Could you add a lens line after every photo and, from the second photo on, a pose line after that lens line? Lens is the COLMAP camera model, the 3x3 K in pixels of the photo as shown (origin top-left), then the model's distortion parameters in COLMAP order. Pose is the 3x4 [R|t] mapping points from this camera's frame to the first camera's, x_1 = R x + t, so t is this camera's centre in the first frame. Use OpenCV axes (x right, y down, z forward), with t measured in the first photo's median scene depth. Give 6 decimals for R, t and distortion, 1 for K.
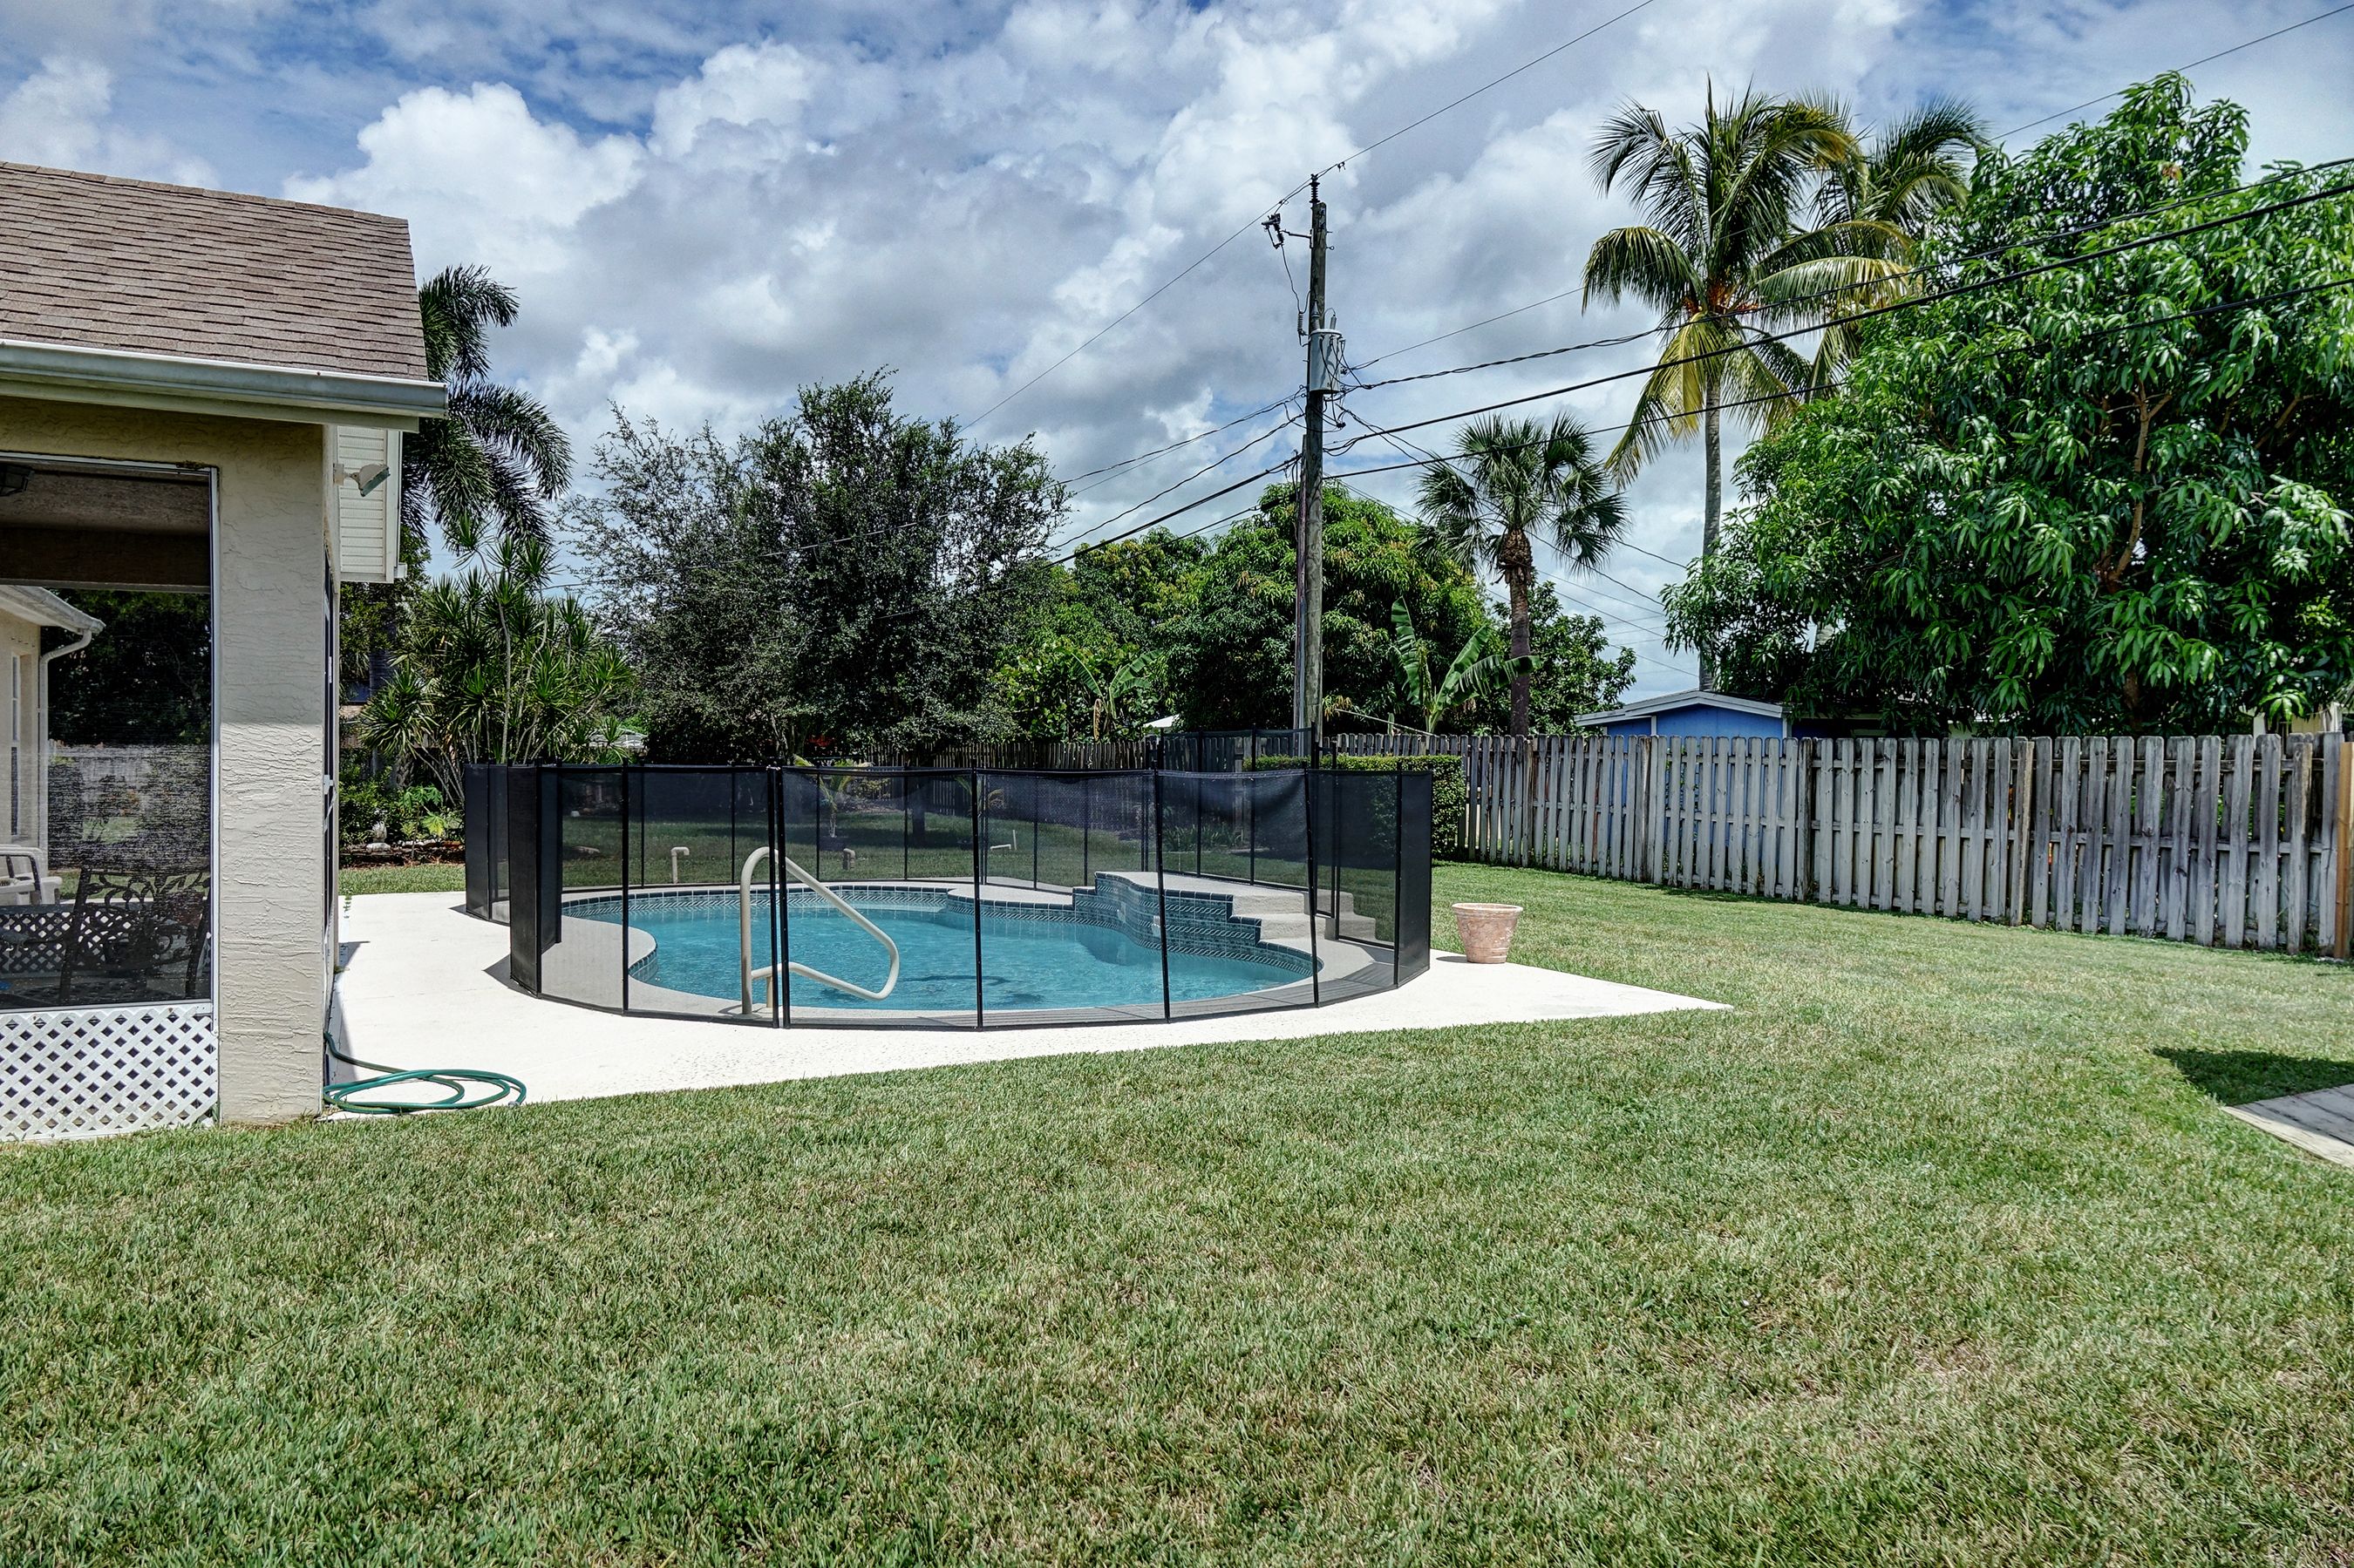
lens RADIAL K [[1636.0, 0, 1179.1], [0, 1636.0, 787.1], [0, 0, 1]] dist [-0.001659, 0.009201]
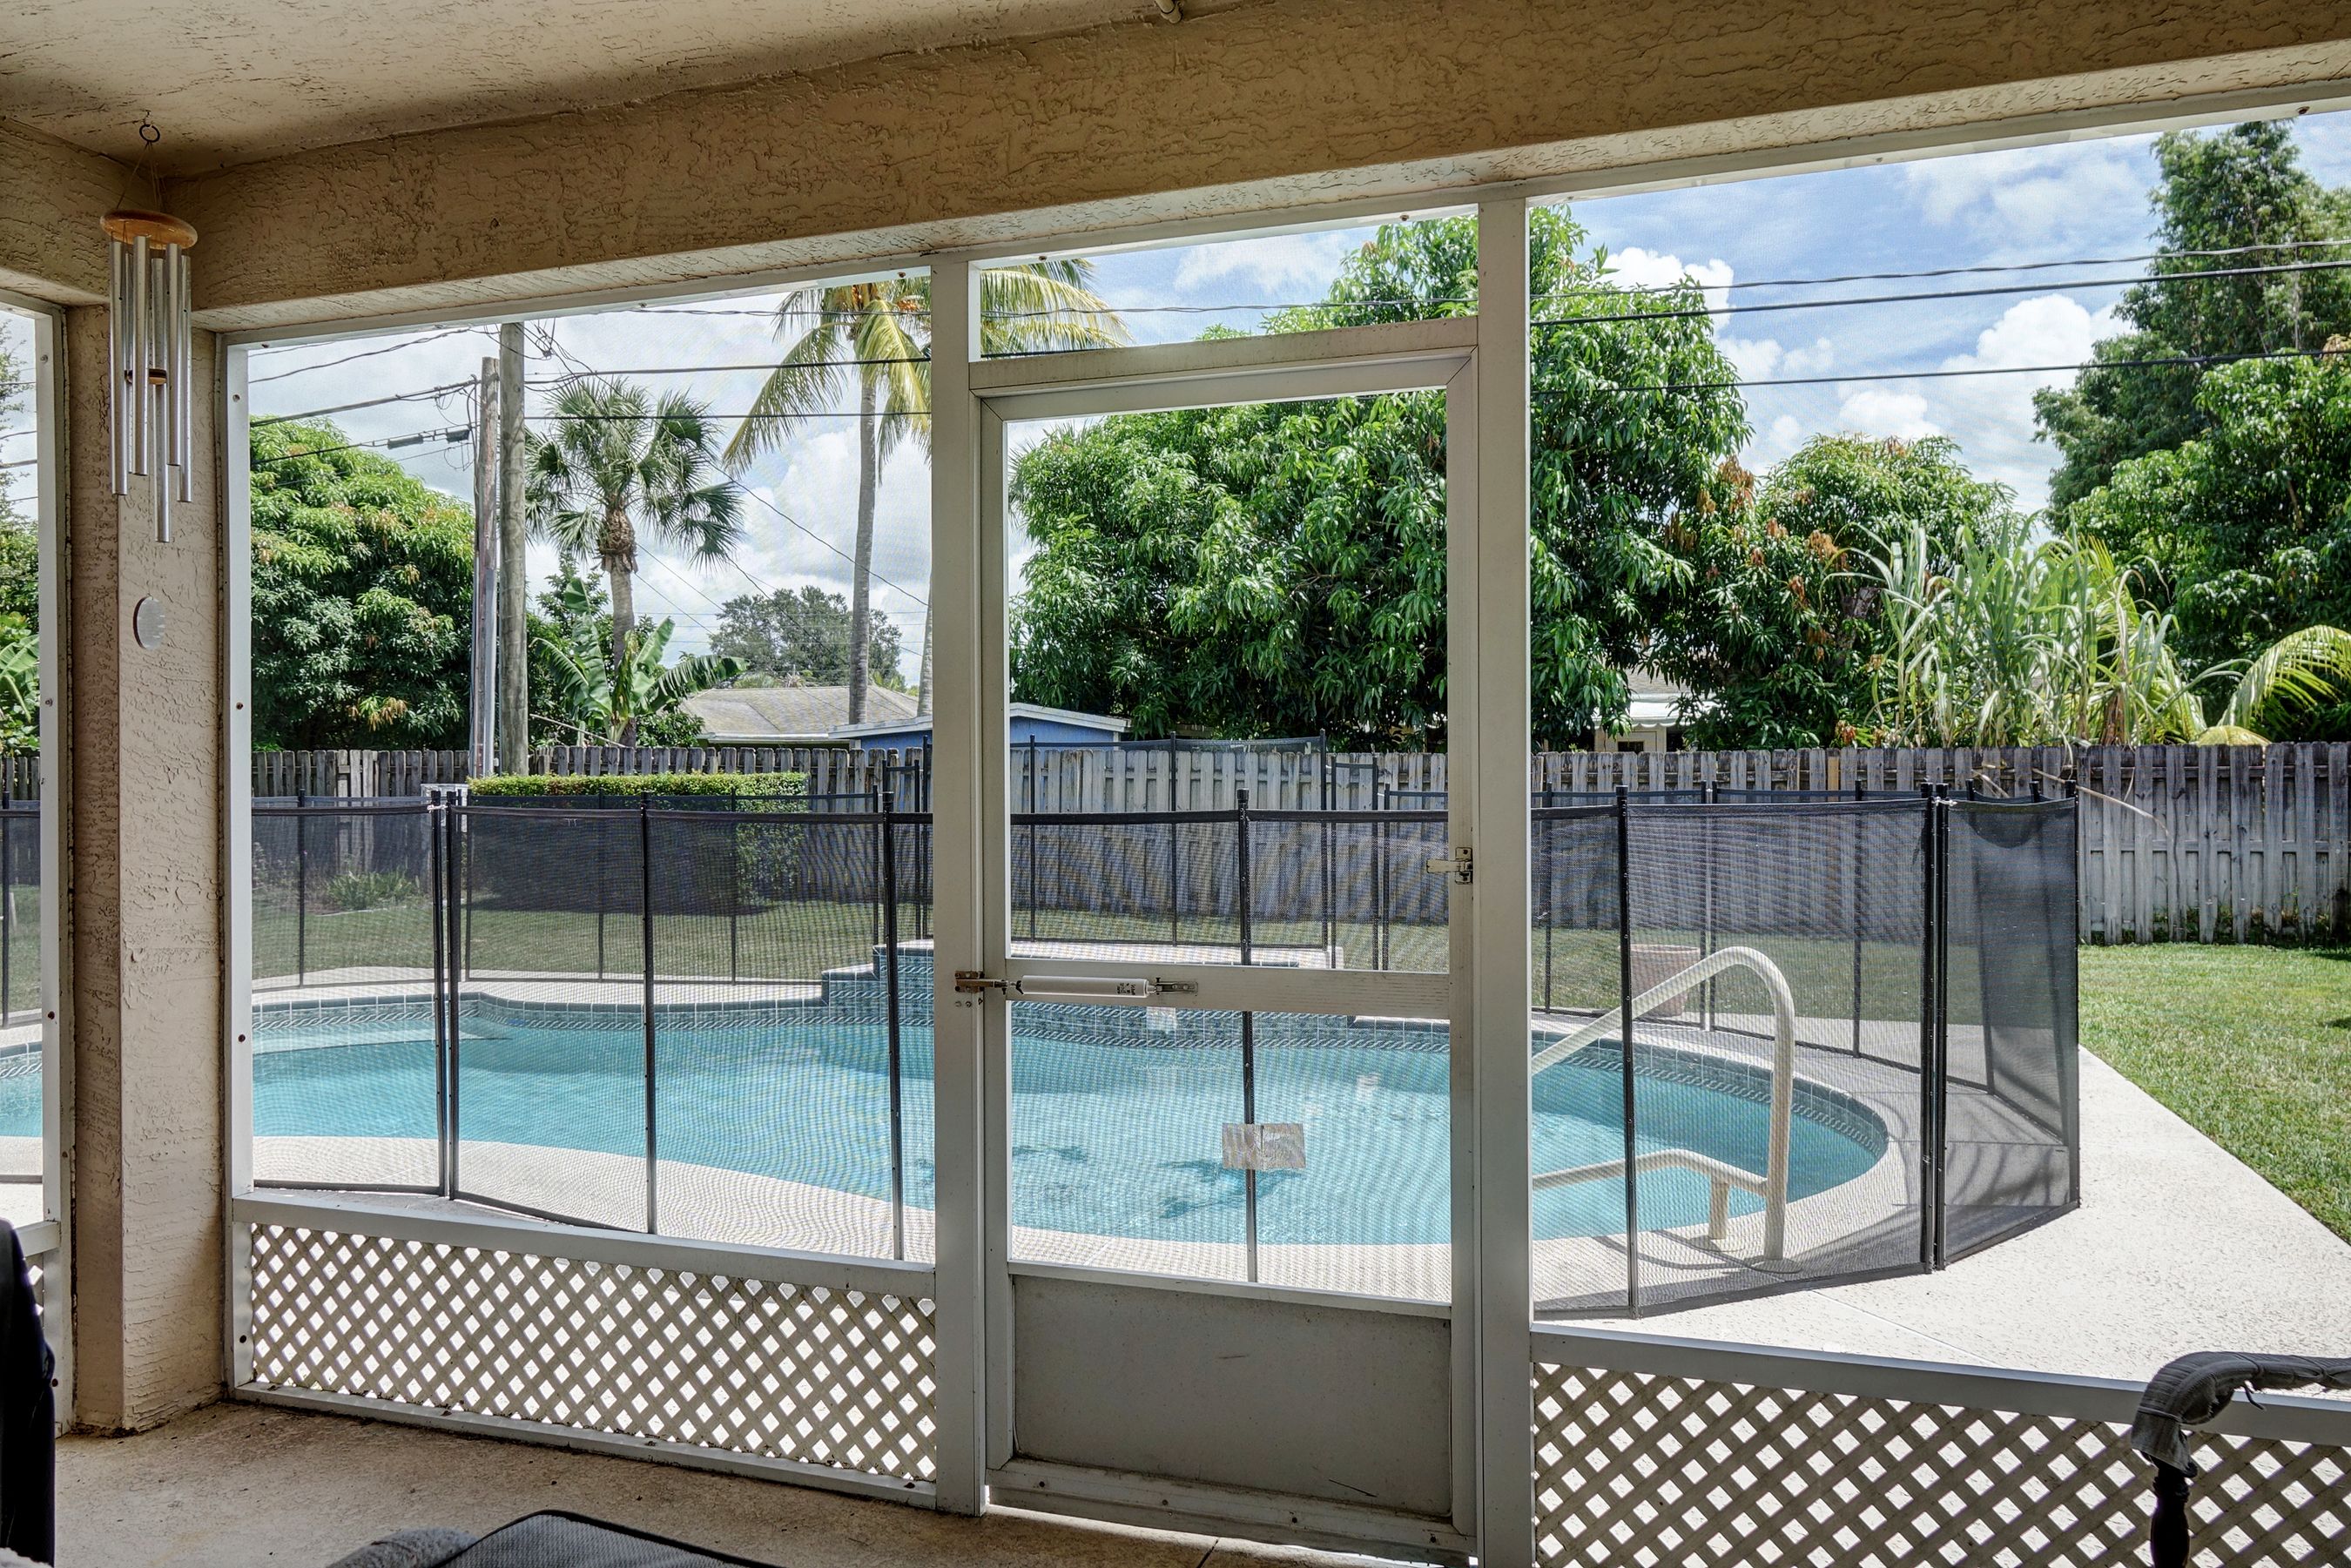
lens RADIAL K [[1634.1, 0, 1179.5], [0, 1634.1, 786.7], [0, 0, 1]] dist [-0.001659, 0.009201]
pose [[0.716700, -0.012069, 0.697277, -0.189562], [0.018596, 0.999825, -0.001809, -0.004828], [-0.697133, 0.014264, 0.716800, 0.186836]]
